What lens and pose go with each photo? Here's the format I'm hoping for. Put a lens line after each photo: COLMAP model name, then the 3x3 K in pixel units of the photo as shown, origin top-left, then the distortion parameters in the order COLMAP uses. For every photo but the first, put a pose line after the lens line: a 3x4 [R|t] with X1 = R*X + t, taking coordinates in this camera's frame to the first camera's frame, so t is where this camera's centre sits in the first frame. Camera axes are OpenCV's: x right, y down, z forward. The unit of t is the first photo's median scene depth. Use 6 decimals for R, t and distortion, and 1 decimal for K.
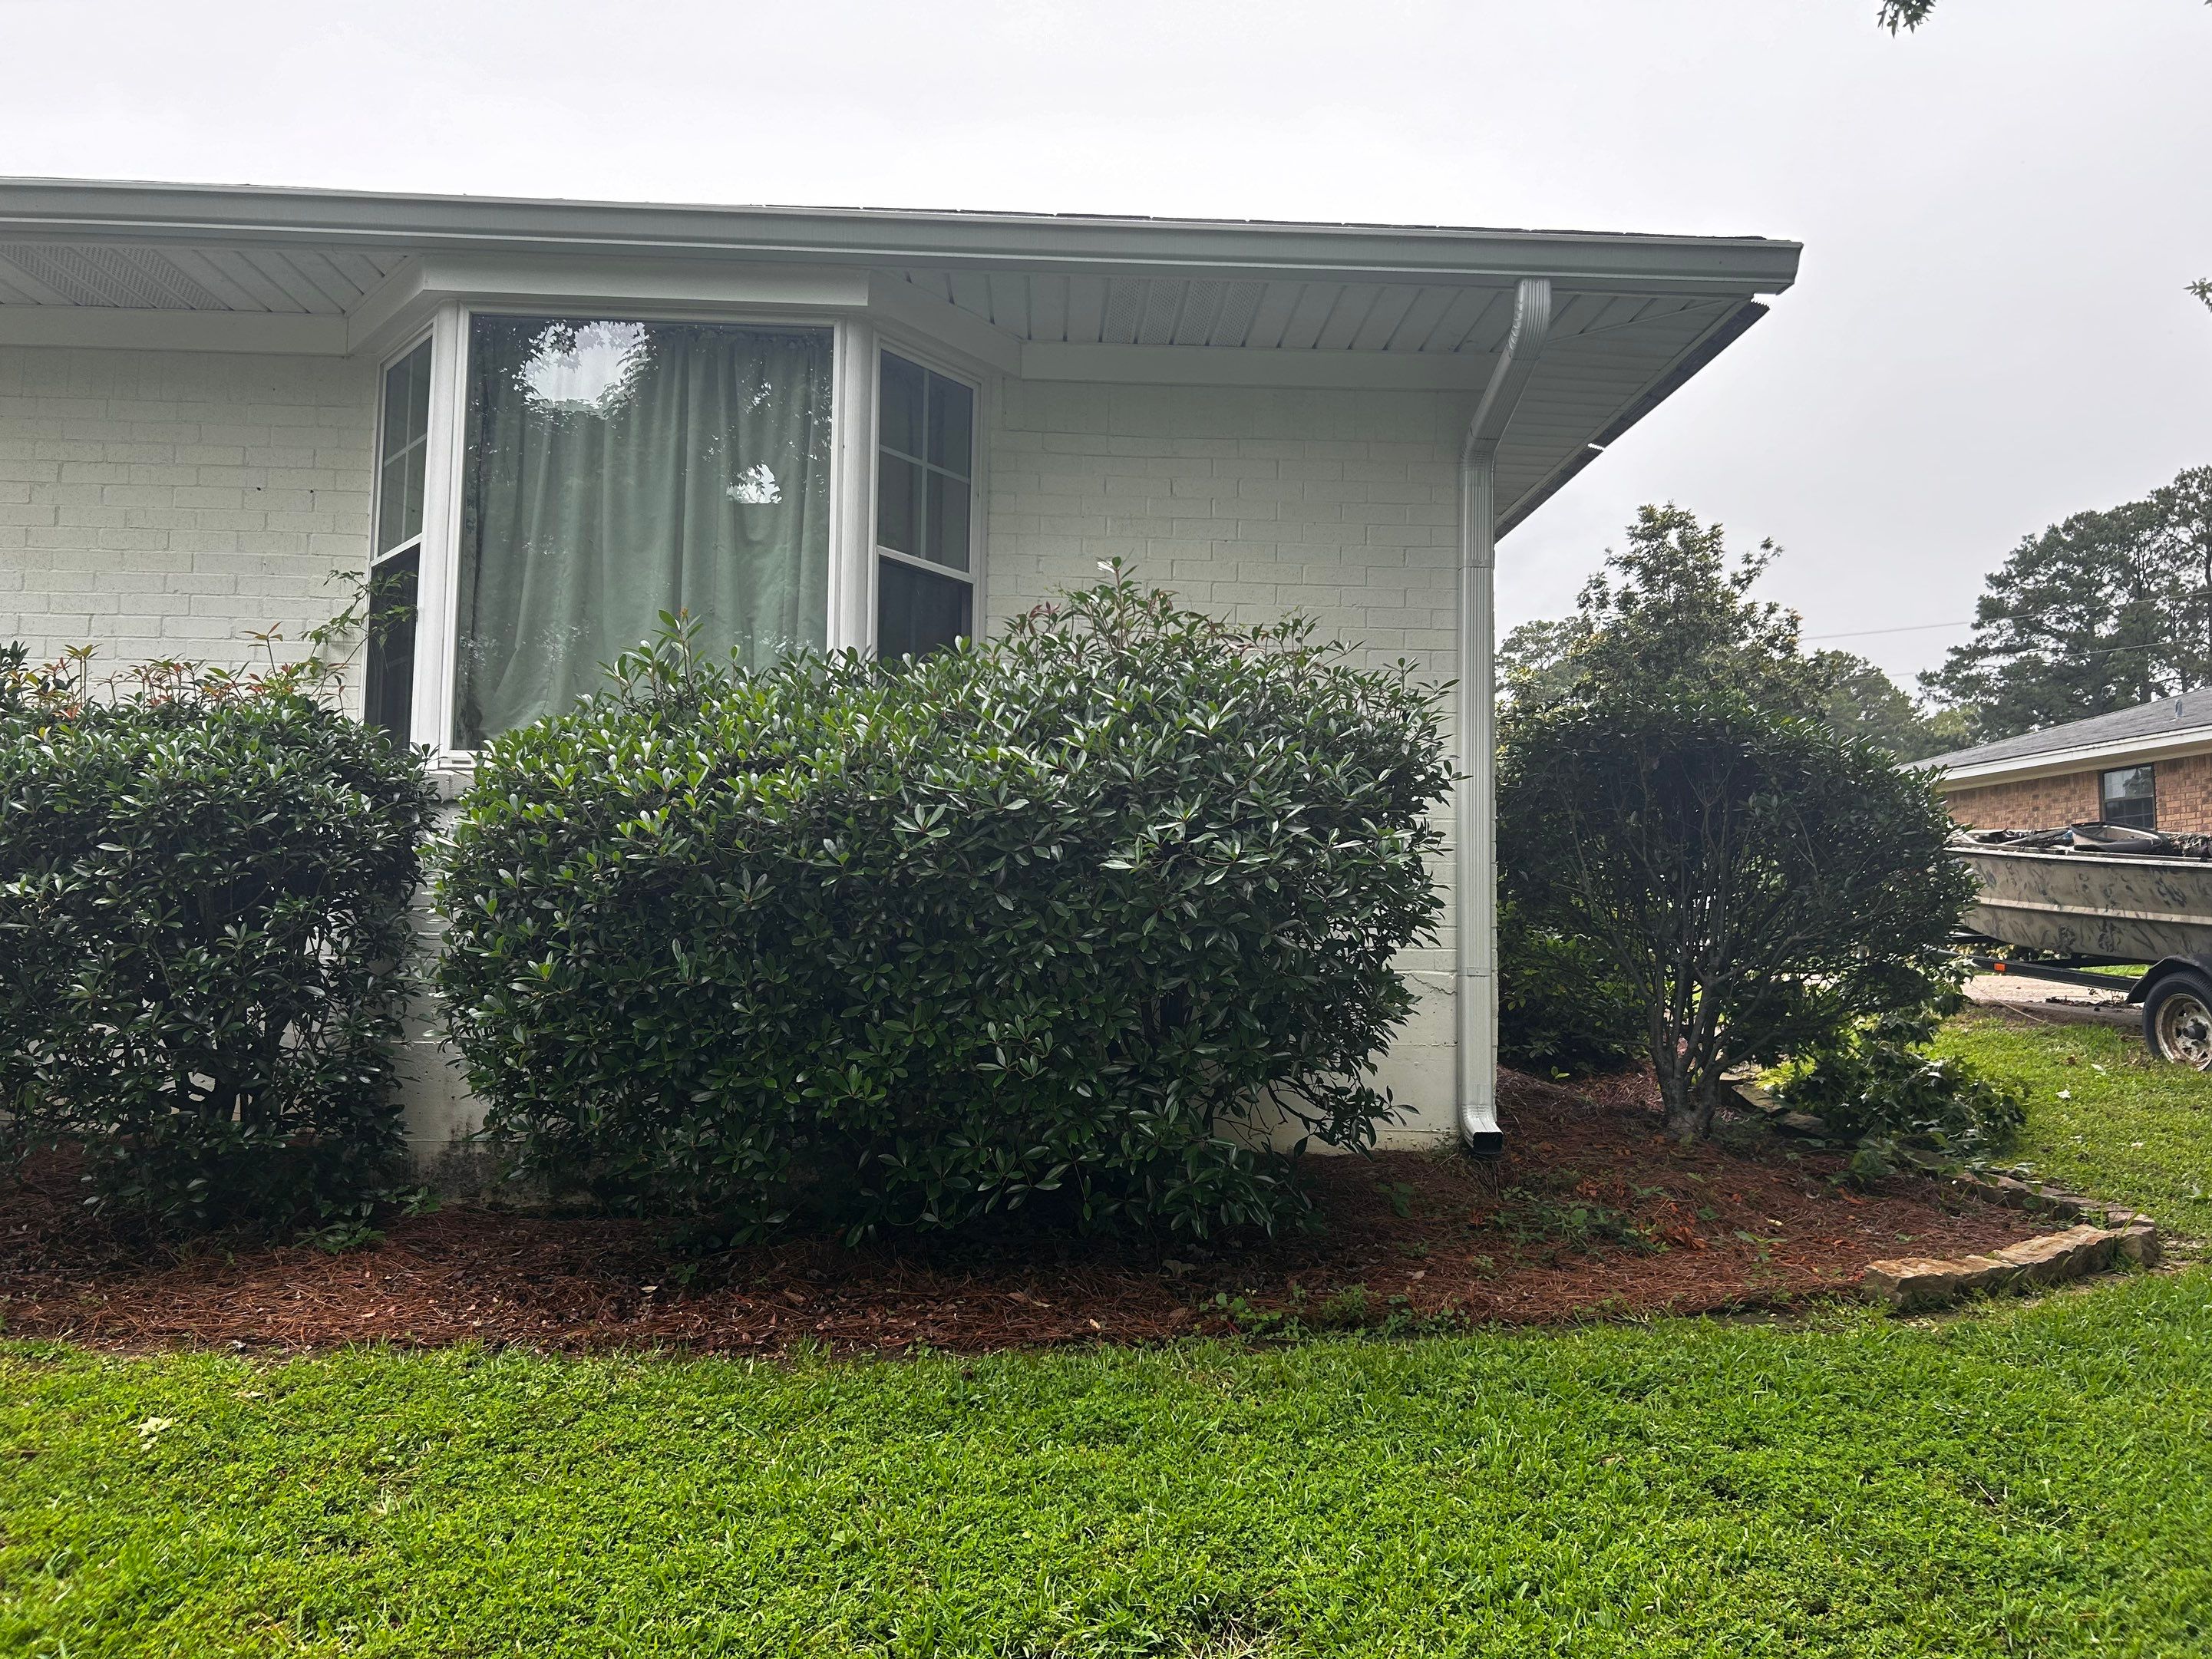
lens RADIAL K [[1712.2, 0, 1106.0], [0, 1712.2, 829.5], [0, 0, 1]] dist [0.012909, 0.001090]
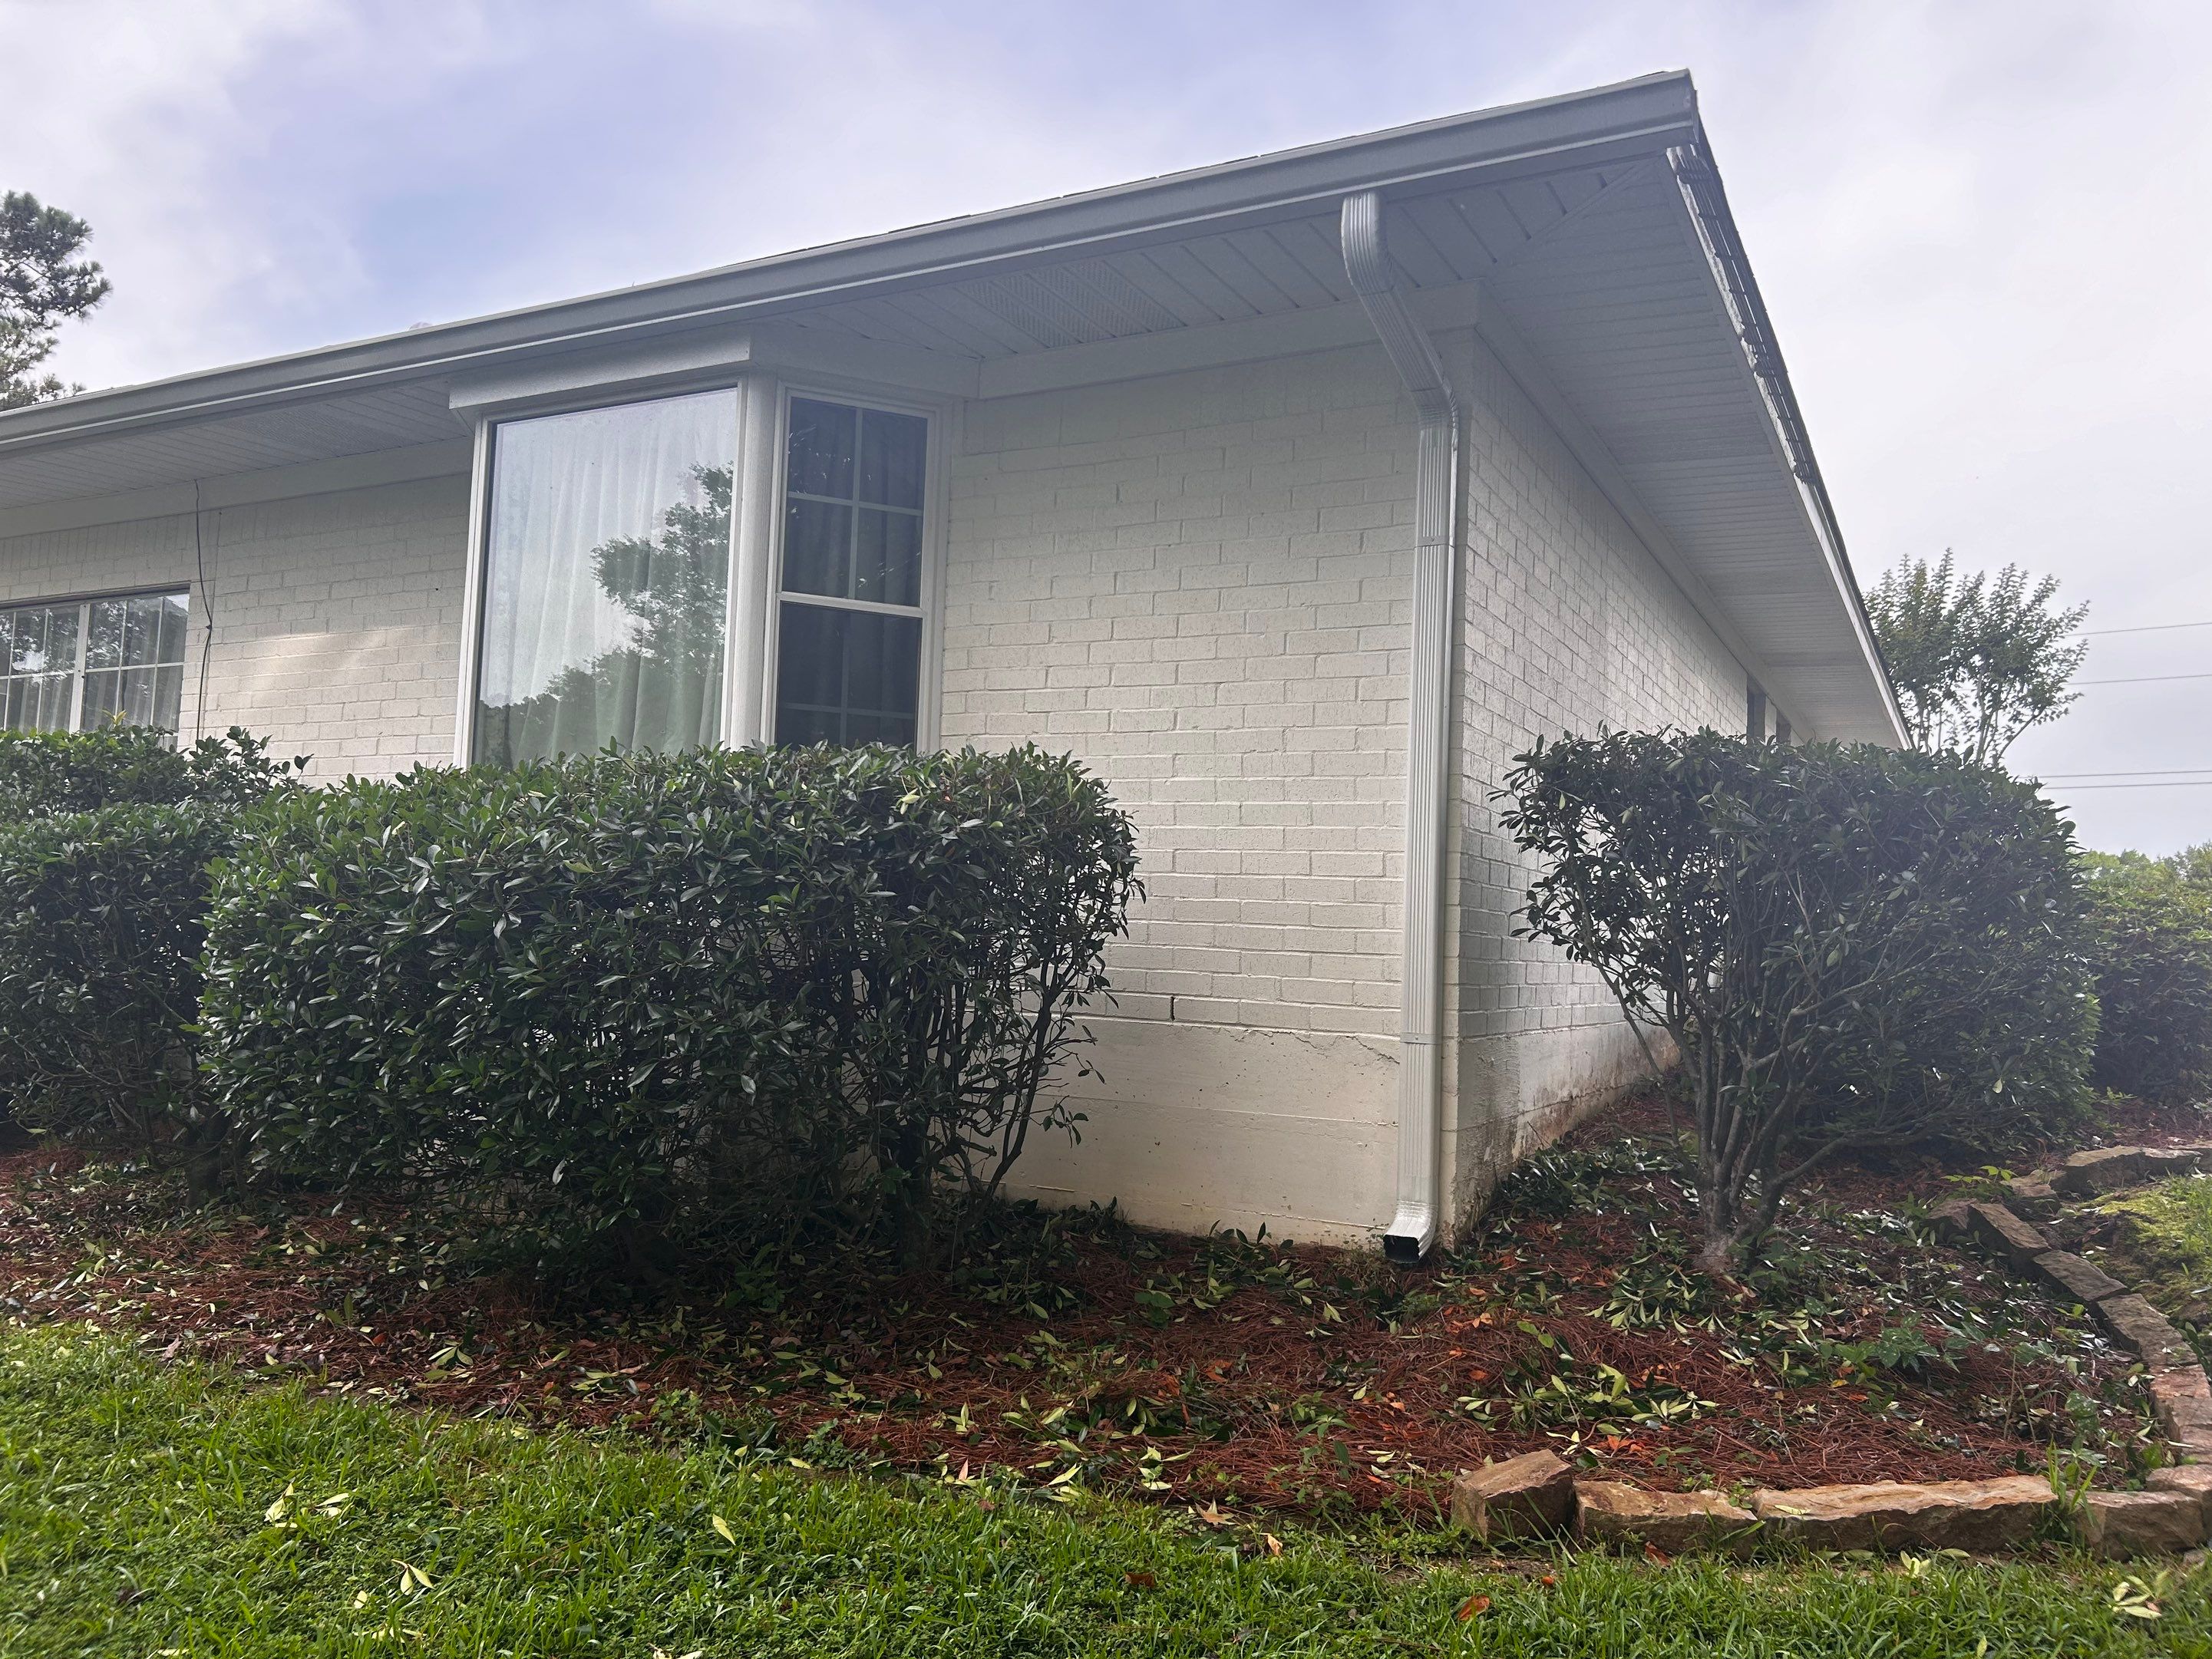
lens RADIAL K [[1712.2, 0, 1106.0], [0, 1712.2, 829.5], [0, 0, 1]] dist [0.012909, 0.001090]
pose [[0.860908, -0.024450, -0.508173, 0.536850], [0.018599, 0.999689, -0.016590, -0.006666], [0.508420, 0.004830, 0.861095, 0.230019]]
